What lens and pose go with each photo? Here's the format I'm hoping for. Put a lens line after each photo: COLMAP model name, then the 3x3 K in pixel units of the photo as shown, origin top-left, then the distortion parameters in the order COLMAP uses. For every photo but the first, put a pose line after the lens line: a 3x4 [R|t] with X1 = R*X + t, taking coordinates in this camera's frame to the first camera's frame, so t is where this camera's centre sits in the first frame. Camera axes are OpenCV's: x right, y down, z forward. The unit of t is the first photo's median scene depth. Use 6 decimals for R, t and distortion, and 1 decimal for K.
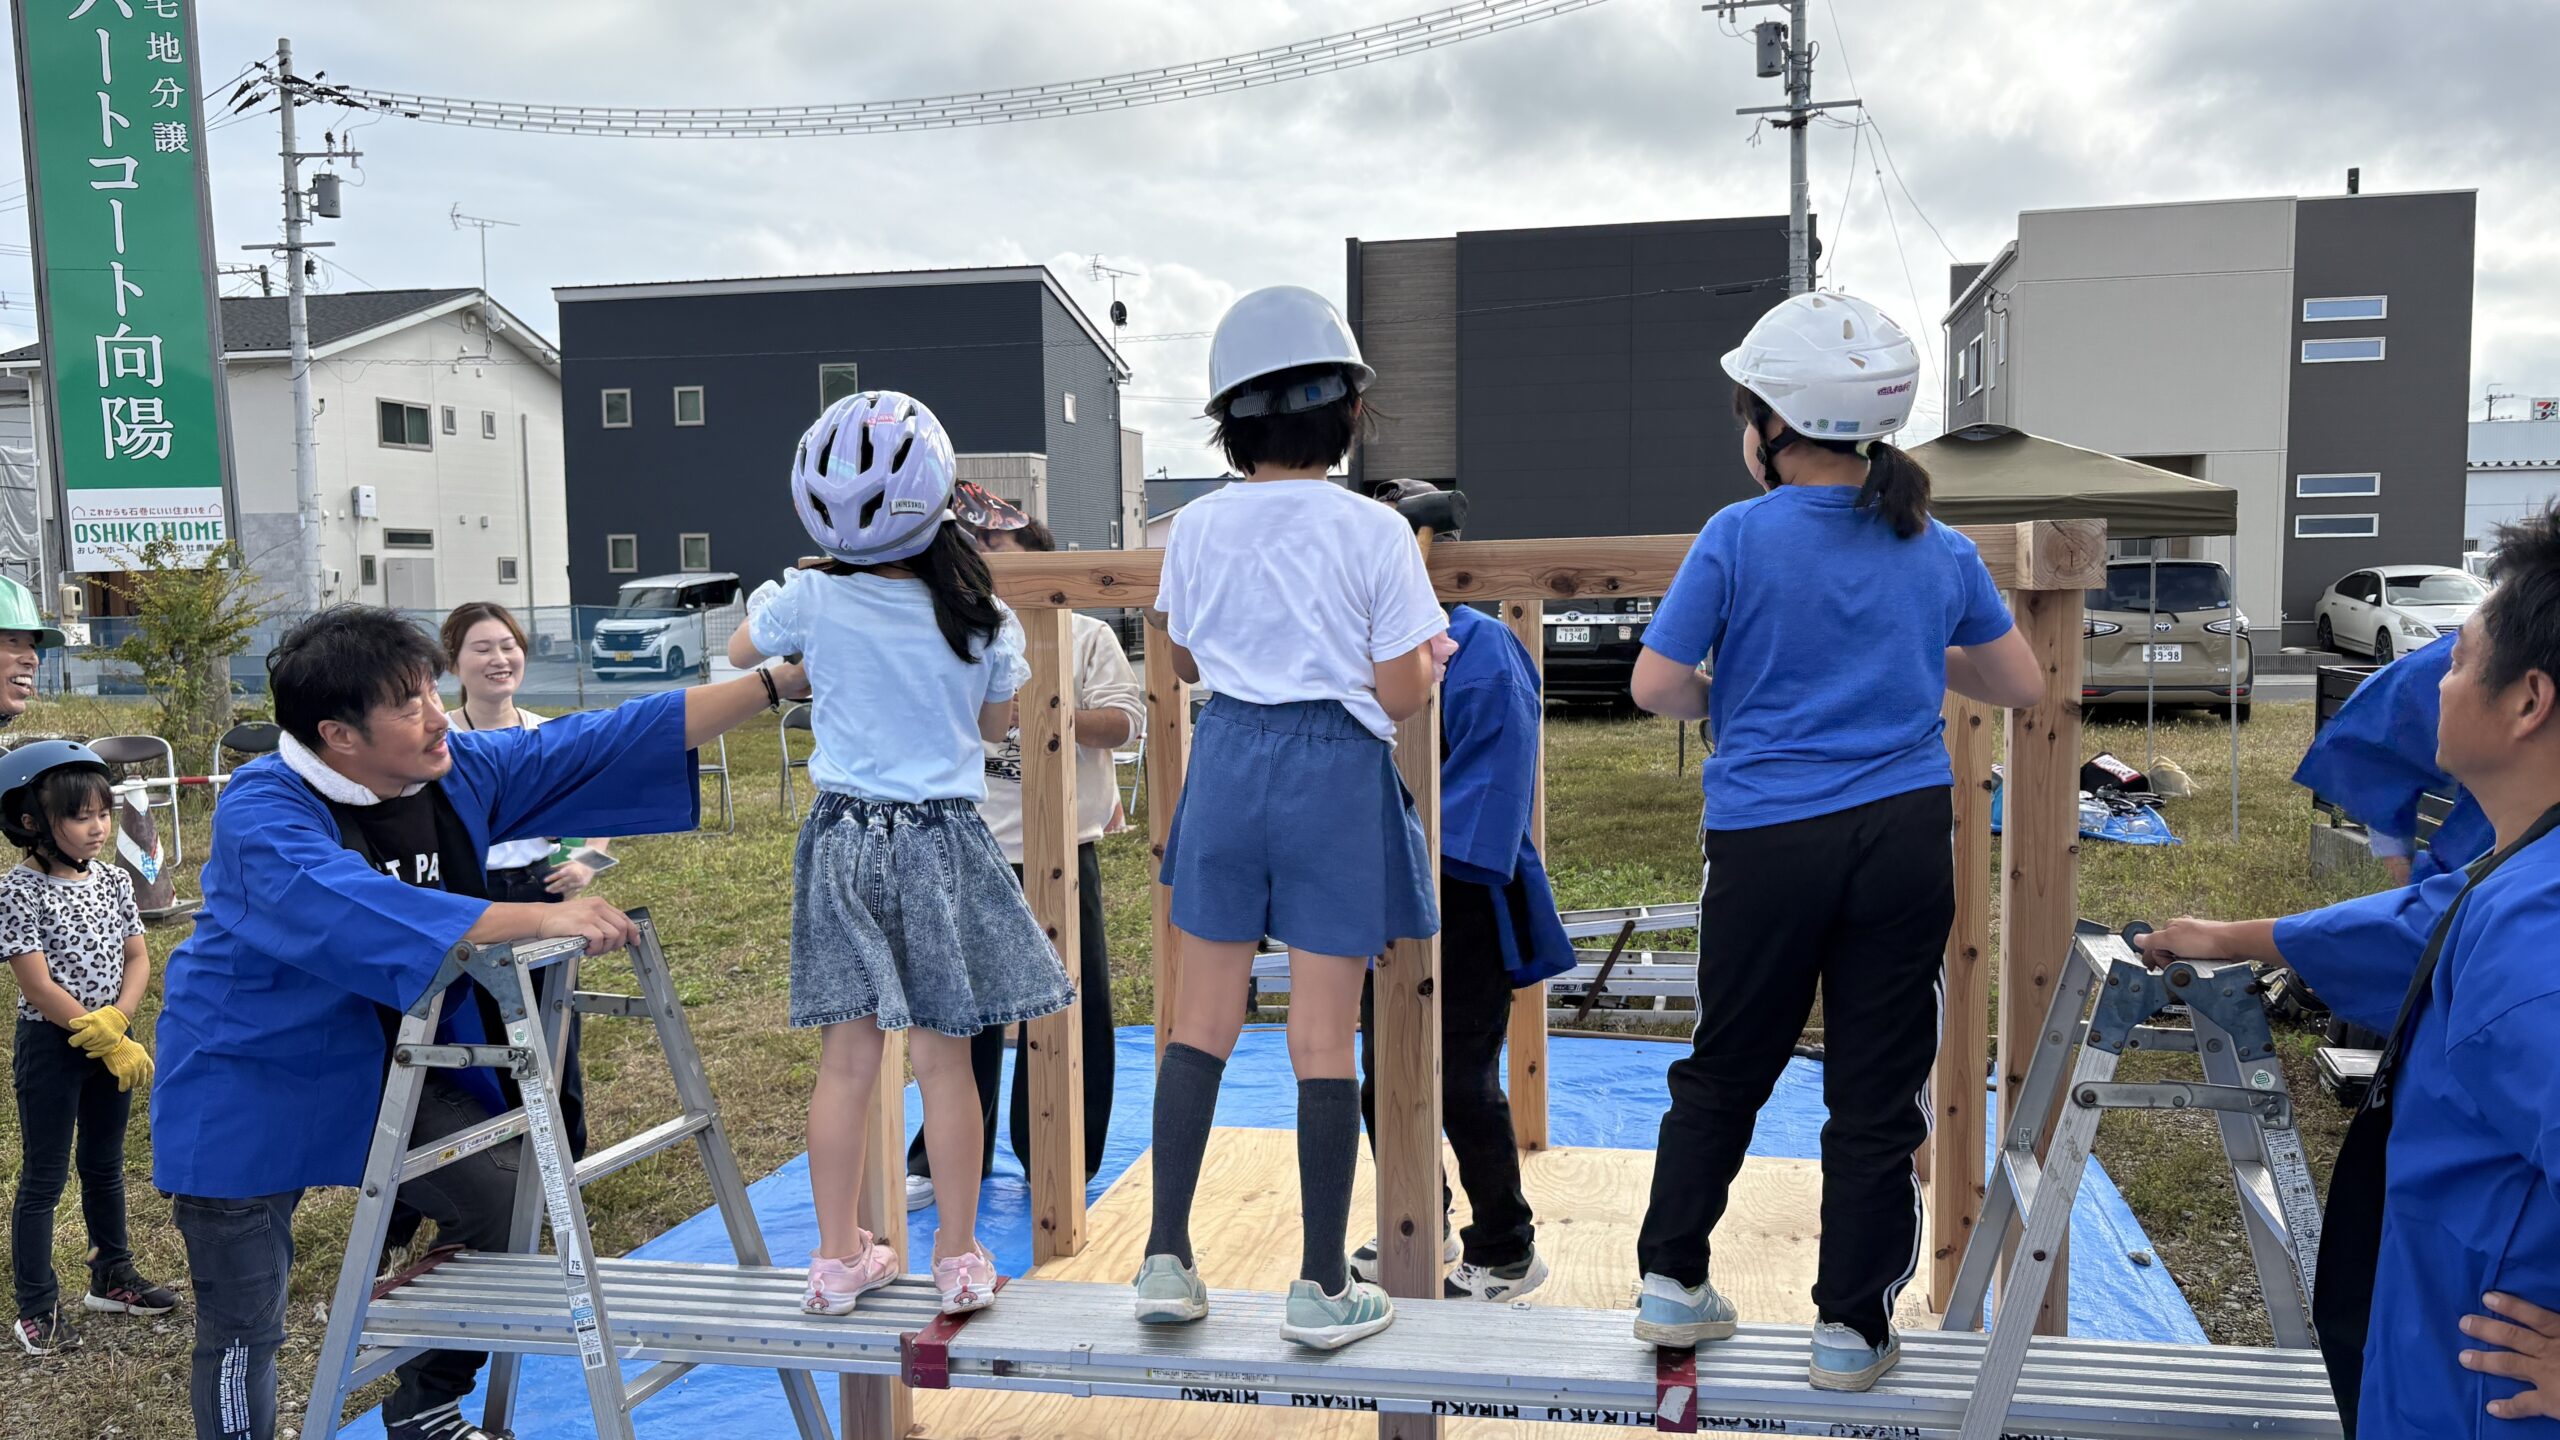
lens RADIAL K [[1911.3, 0, 1280.0], [0, 1911.3, 720.0], [0, 0, 1]] dist [0.007603, -0.002391]
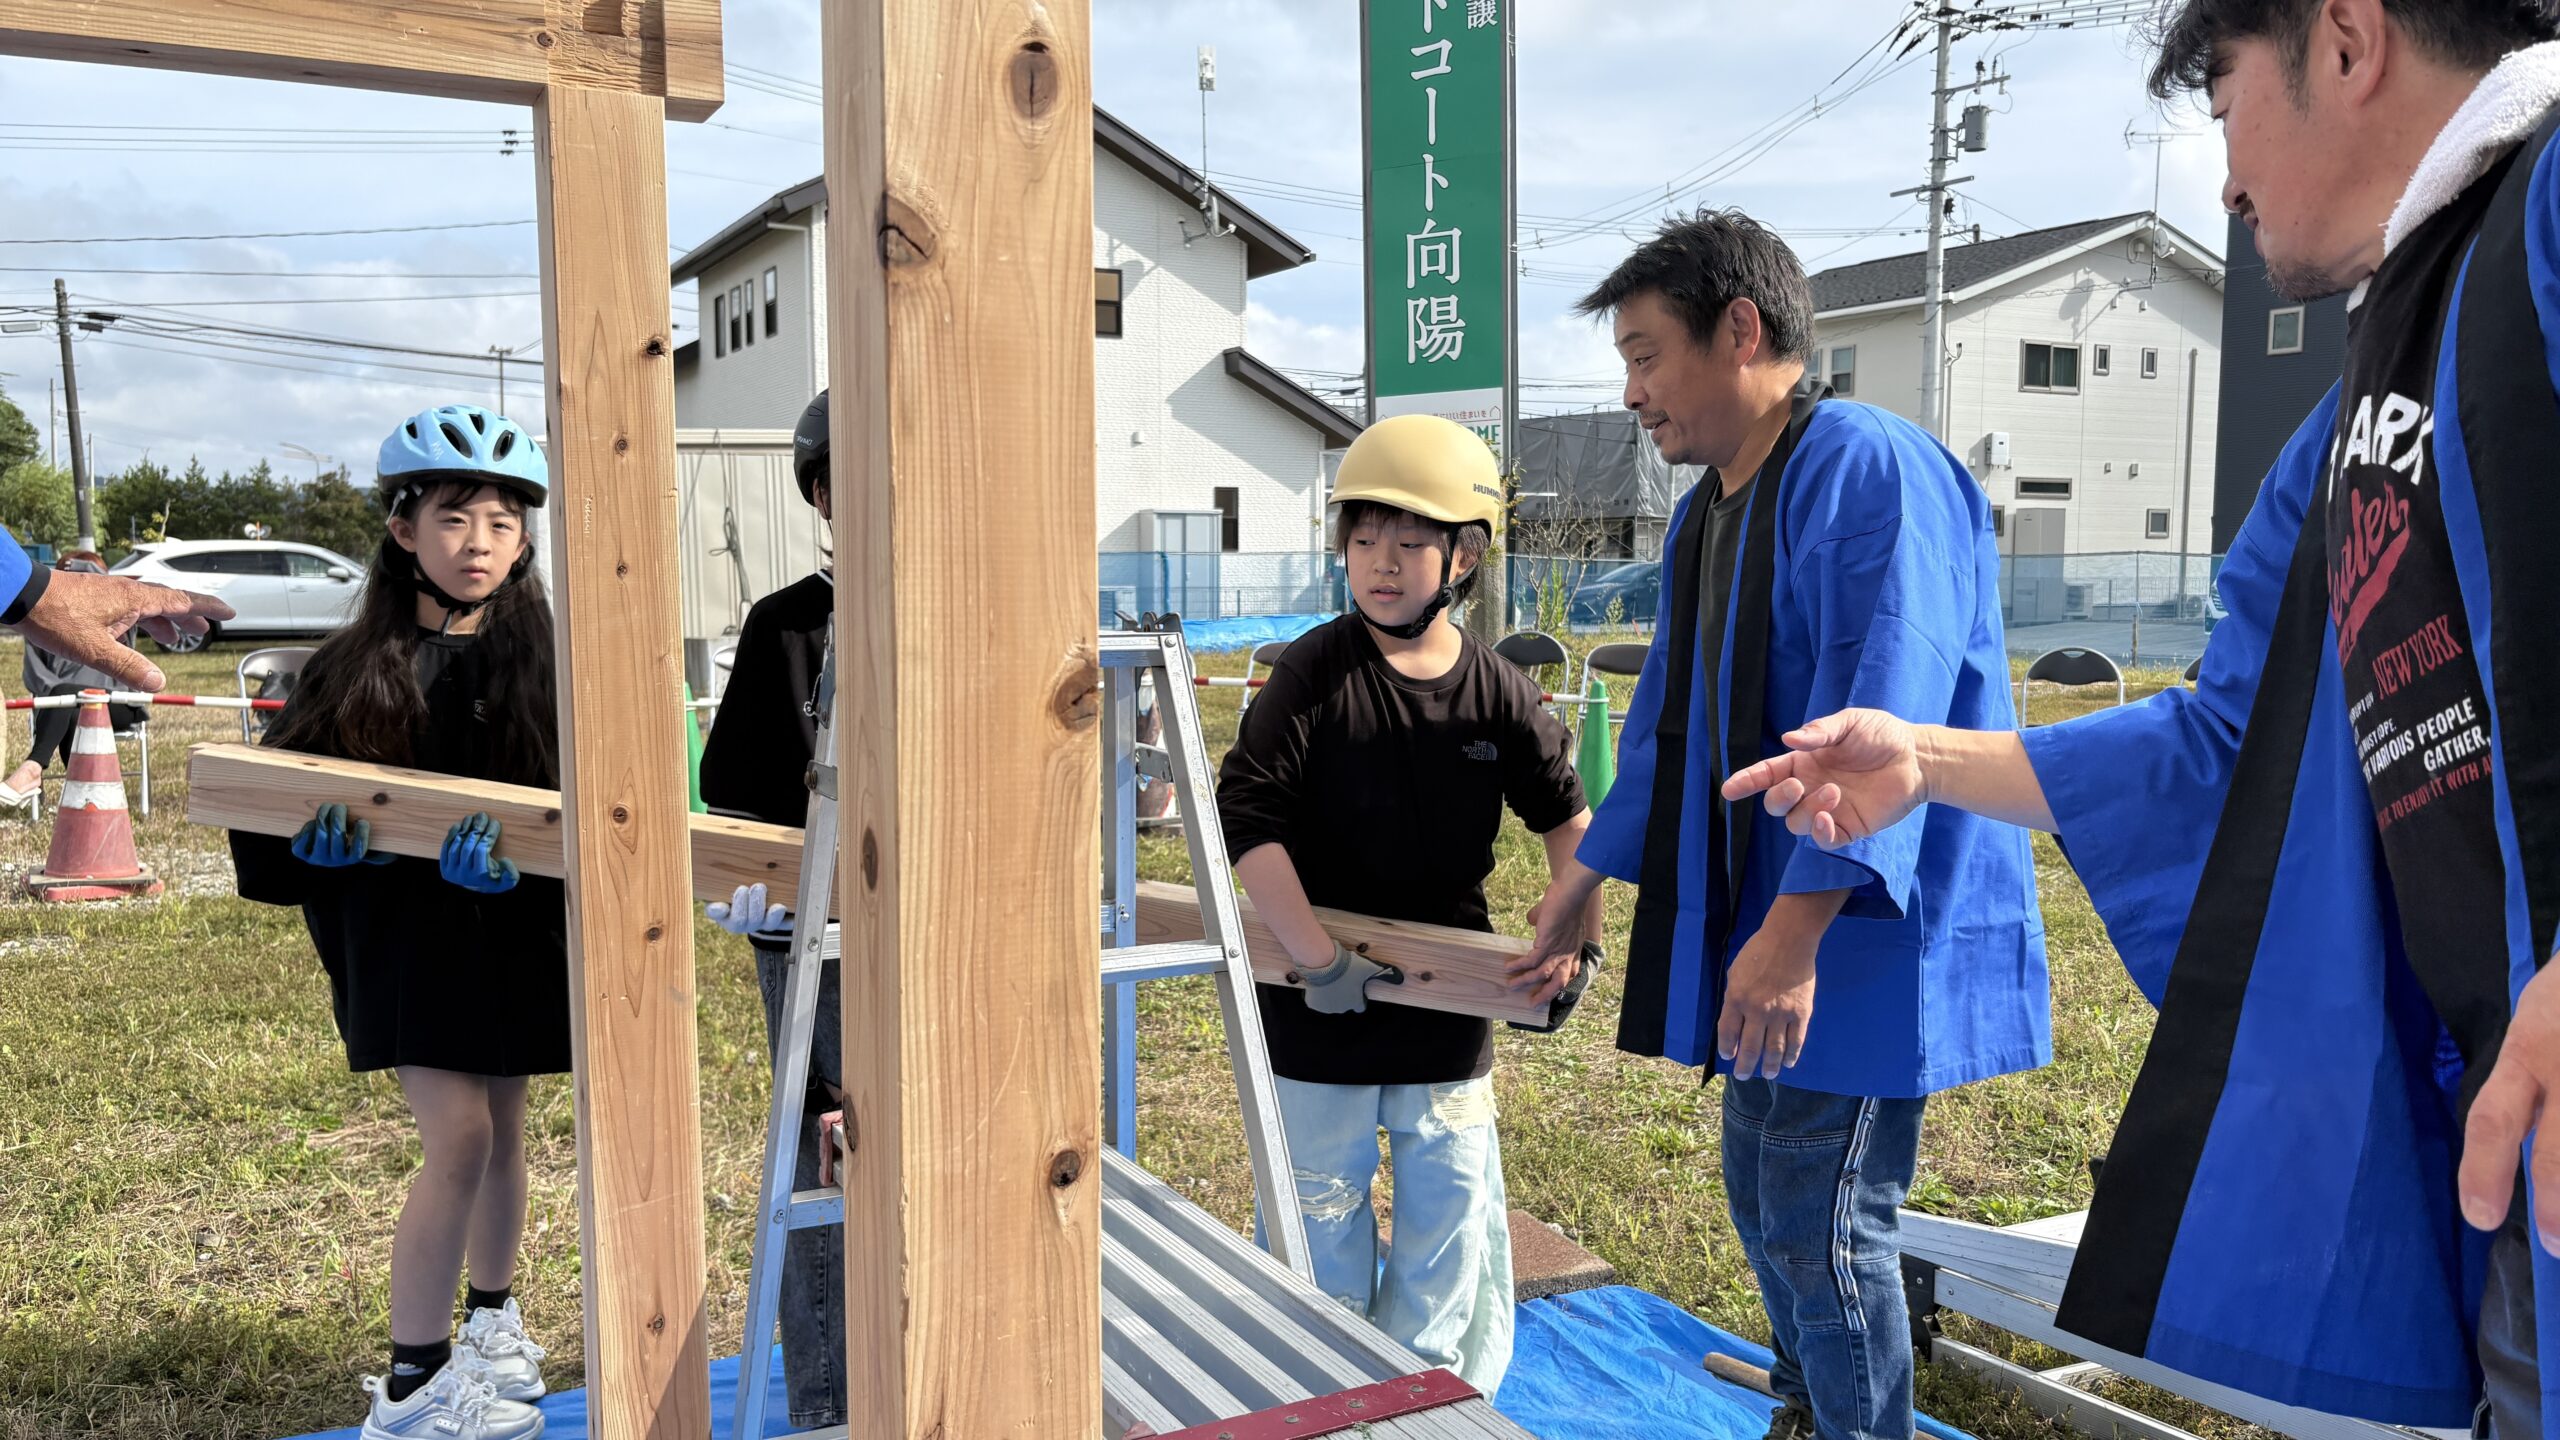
lens RADIAL K [[1911.3, 0, 1280.0], [0, 1911.3, 720.0], [0, 0, 1]] dist [0.007603, -0.002391]
pose [[0.643081, 0.077875, -0.761828, 0.032845], [-0.066451, 0.996738, 0.045795, 0.000869], [0.762910, 0.021174, 0.646158, 0.122041]]
